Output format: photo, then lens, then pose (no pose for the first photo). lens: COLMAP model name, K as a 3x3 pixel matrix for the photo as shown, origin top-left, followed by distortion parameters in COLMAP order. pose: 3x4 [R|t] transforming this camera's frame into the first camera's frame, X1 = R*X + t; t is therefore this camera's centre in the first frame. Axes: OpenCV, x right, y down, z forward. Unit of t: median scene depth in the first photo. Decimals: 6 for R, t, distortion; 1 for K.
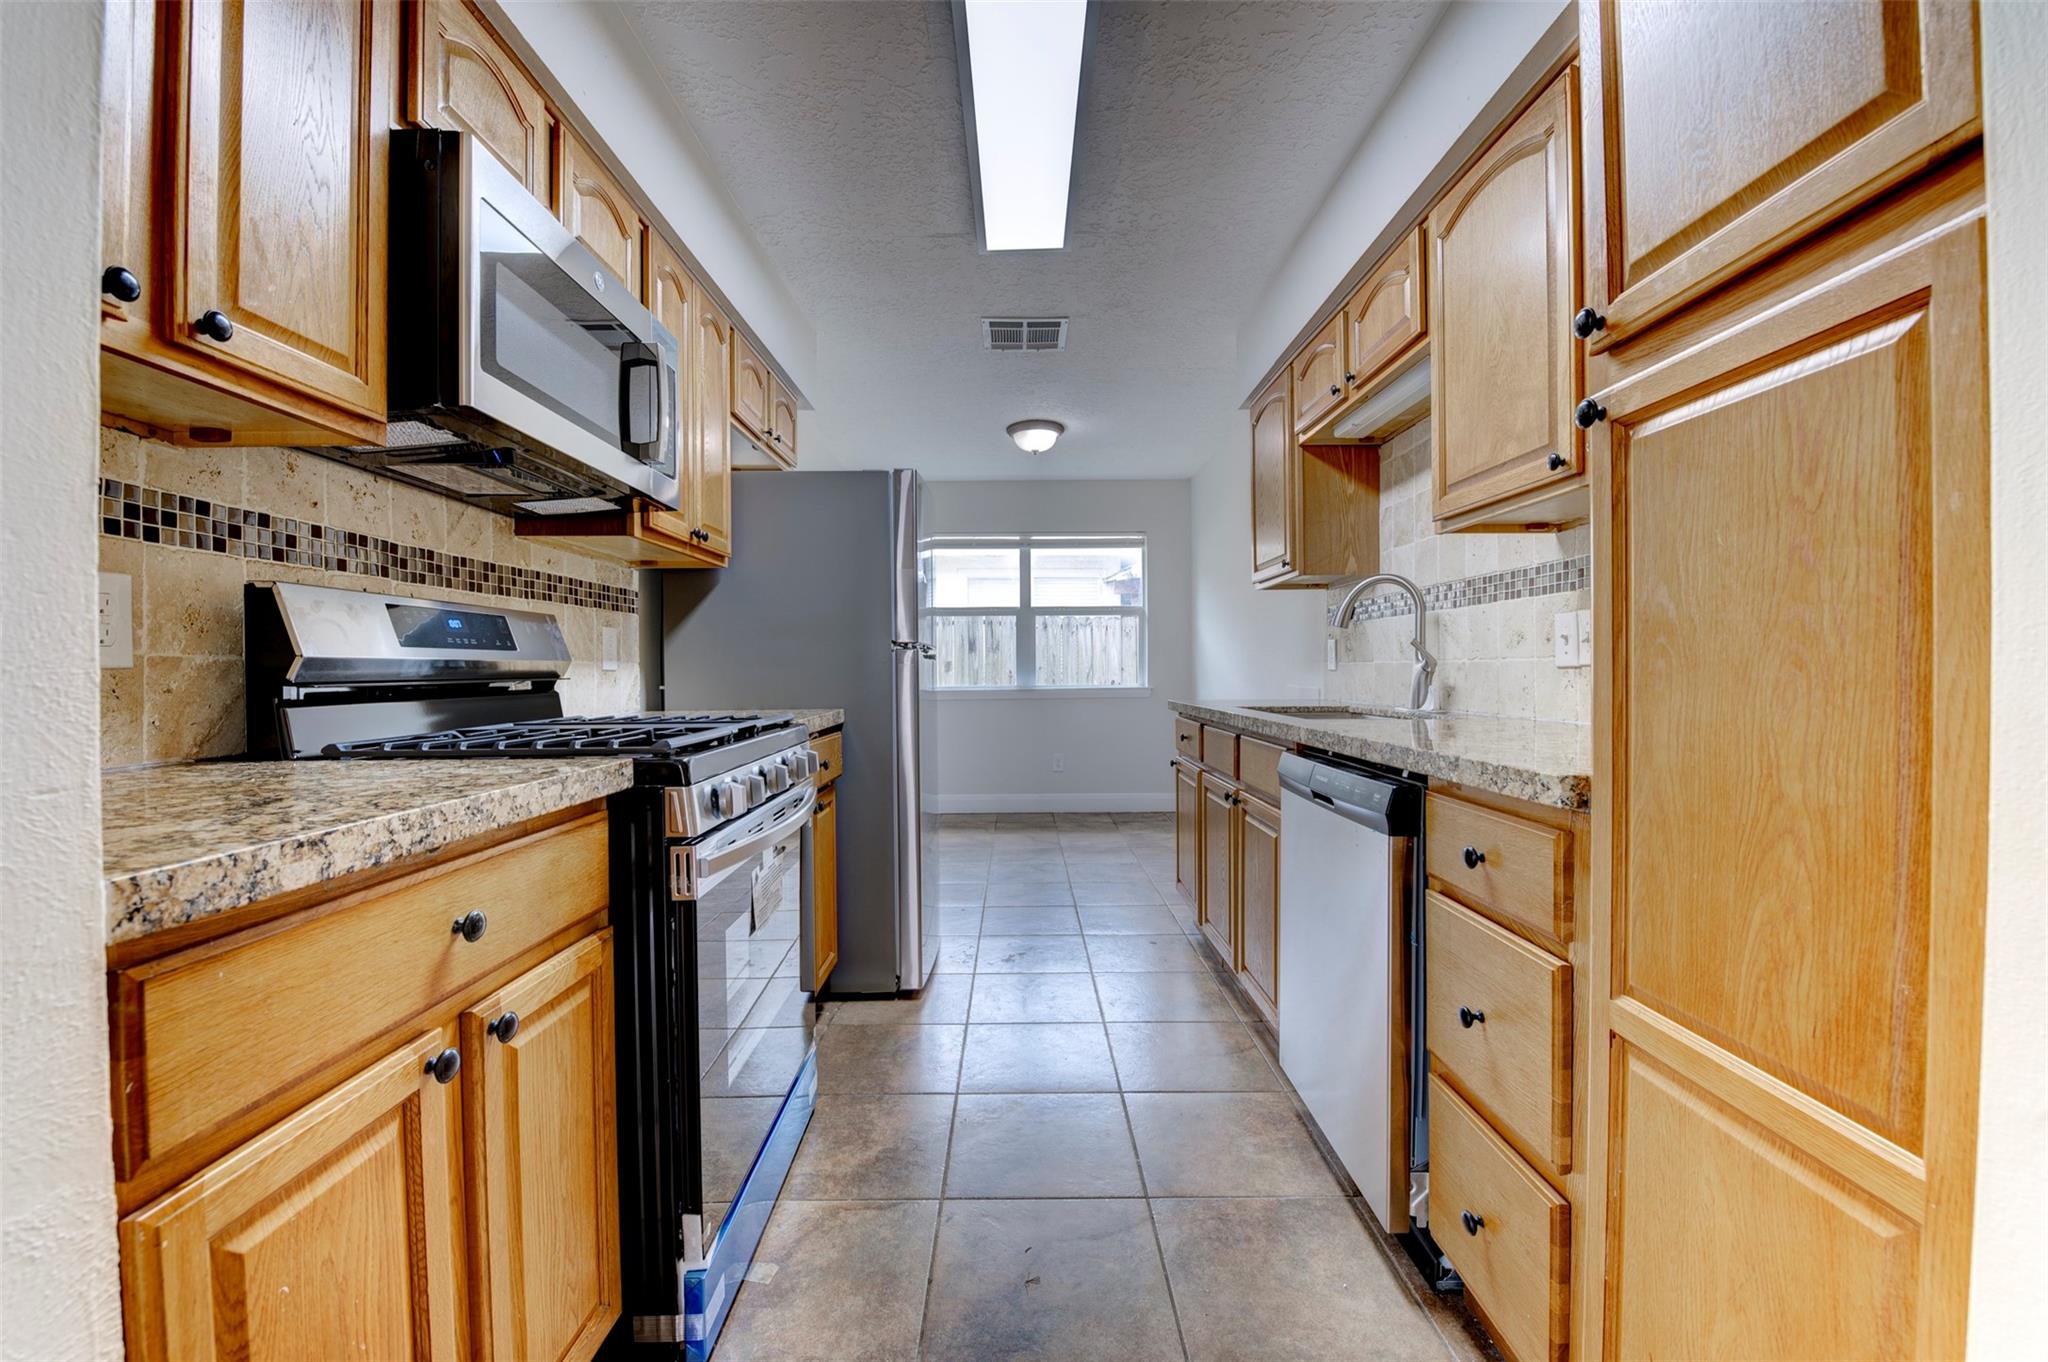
lens RADIAL K [[833.4, 0, 1029.3], [0, 833.4, 677.6], [0, 0, 1]] dist [-0.018877, -0.001356]
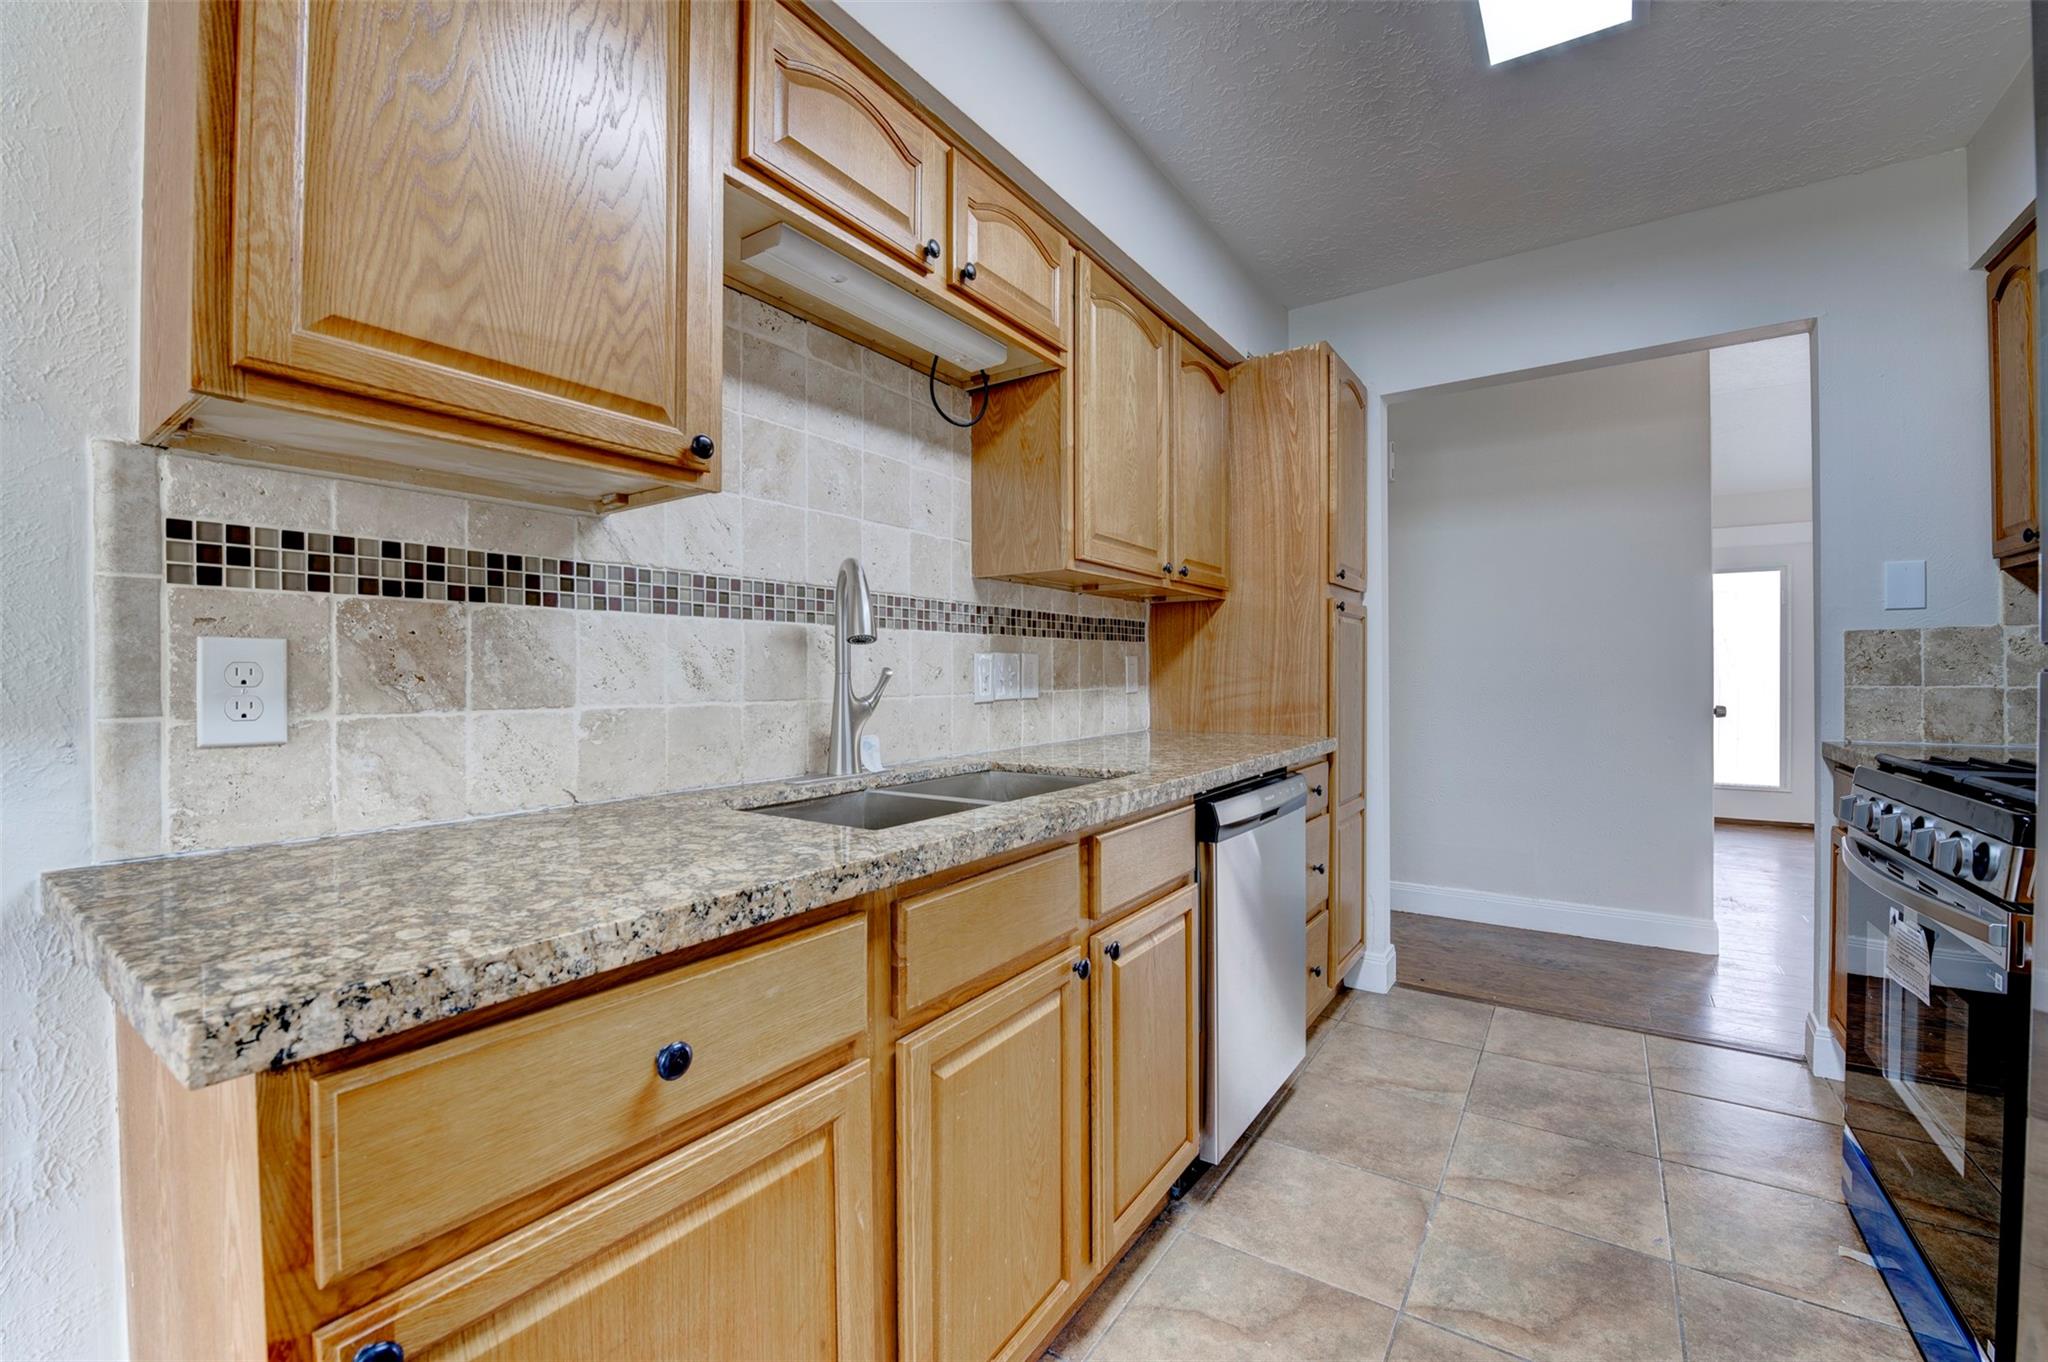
lens RADIAL K [[833.4, 0, 1029.3], [0, 833.4, 677.6], [0, 0, 1]] dist [-0.018877, -0.001356]
pose [[-0.819739, 0.007345, 0.572689, -0.063751], [0.013027, 0.999898, 0.005823, -0.089113], [-0.572588, 0.012234, -0.819752, 3.231630]]
